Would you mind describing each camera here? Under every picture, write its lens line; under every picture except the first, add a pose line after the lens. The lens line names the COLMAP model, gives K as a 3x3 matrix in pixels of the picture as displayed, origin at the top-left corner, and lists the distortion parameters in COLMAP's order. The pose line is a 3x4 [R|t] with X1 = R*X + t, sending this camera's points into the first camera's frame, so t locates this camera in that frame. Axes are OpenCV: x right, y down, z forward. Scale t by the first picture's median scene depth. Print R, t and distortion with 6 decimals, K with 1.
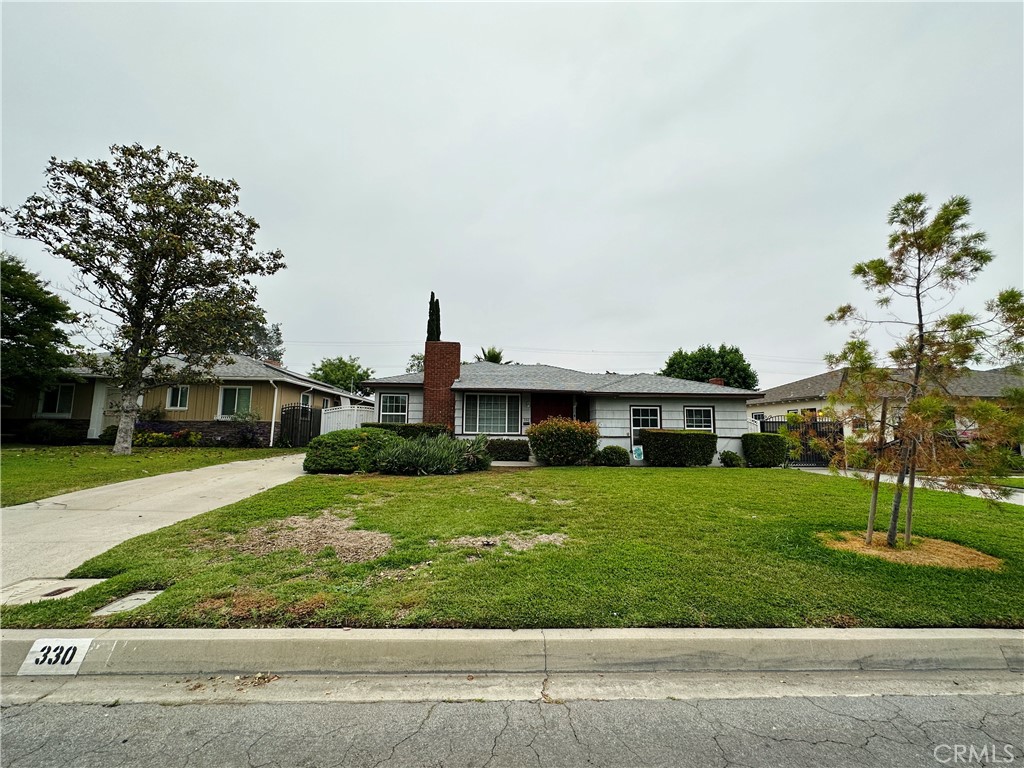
lens RADIAL K [[407.8, 0, 511.7], [0, 407.8, 385.6], [0, 0, 1]] dist [-0.004092, 0.000479]
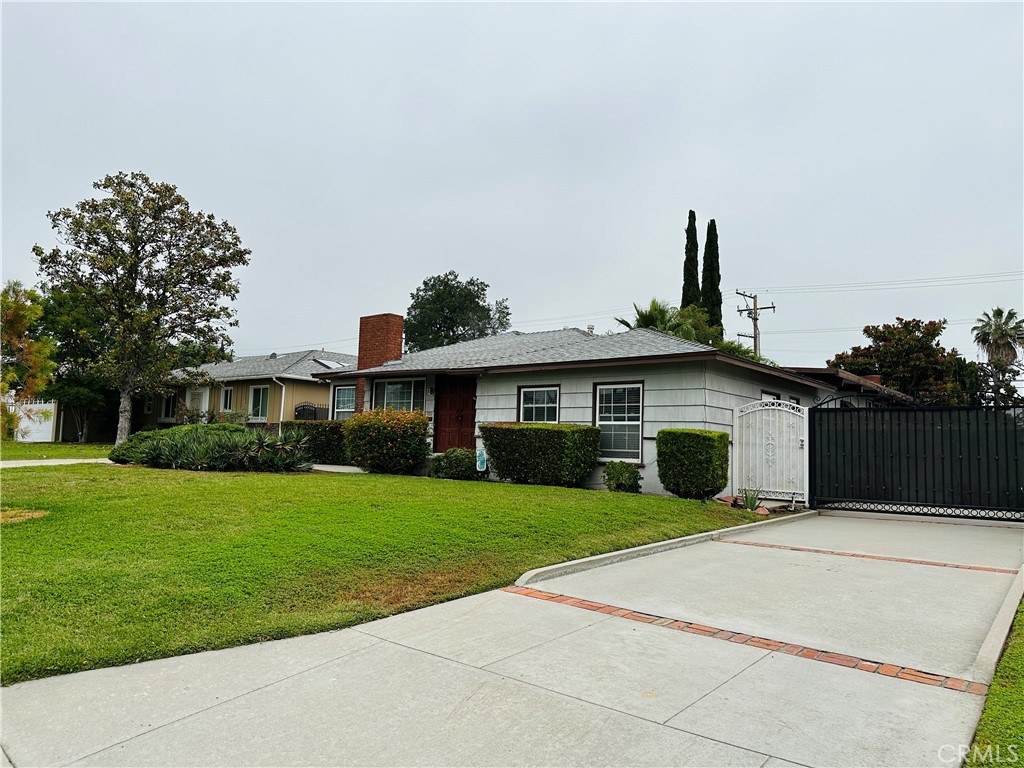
lens RADIAL K [[706.9, 0, 512.0], [0, 706.9, 384.0], [0, 0, 1]] dist [0.082670, -0.099691]
pose [[0.747328, -0.047535, -0.662753, 1.001880], [0.054397, 0.998467, -0.010275, 0.055292], [0.662225, -0.028373, 0.748768, 0.185411]]
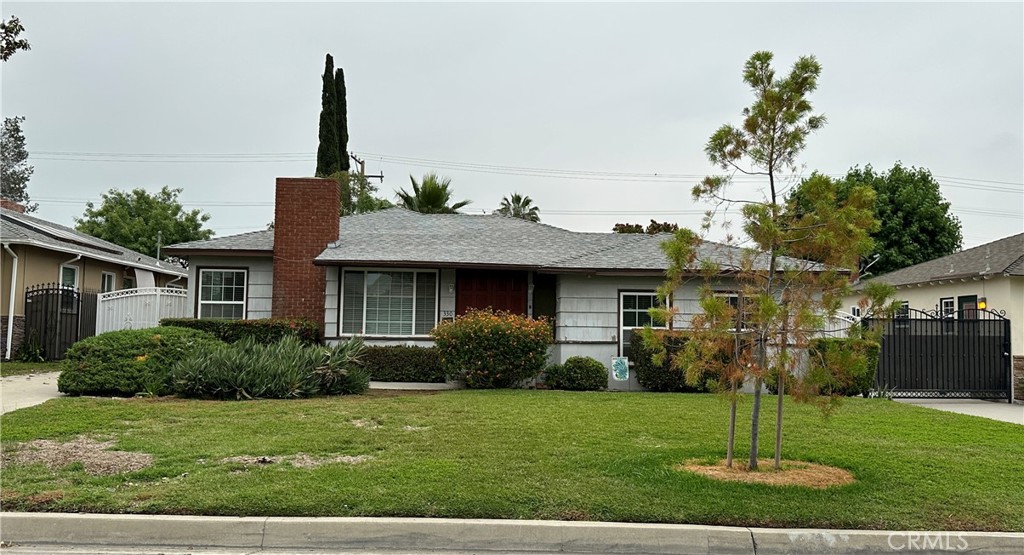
lens RADIAL K [[862.8, 0, 512.0], [0, 862.8, 277.5], [0, 0, 1]] dist [0.131663, -0.222295]
pose [[0.999928, 0.002616, -0.011685, 0.150699], [-0.002089, 0.998989, 0.044907, -0.025653], [0.011791, -0.044880, 0.998923, -0.255064]]
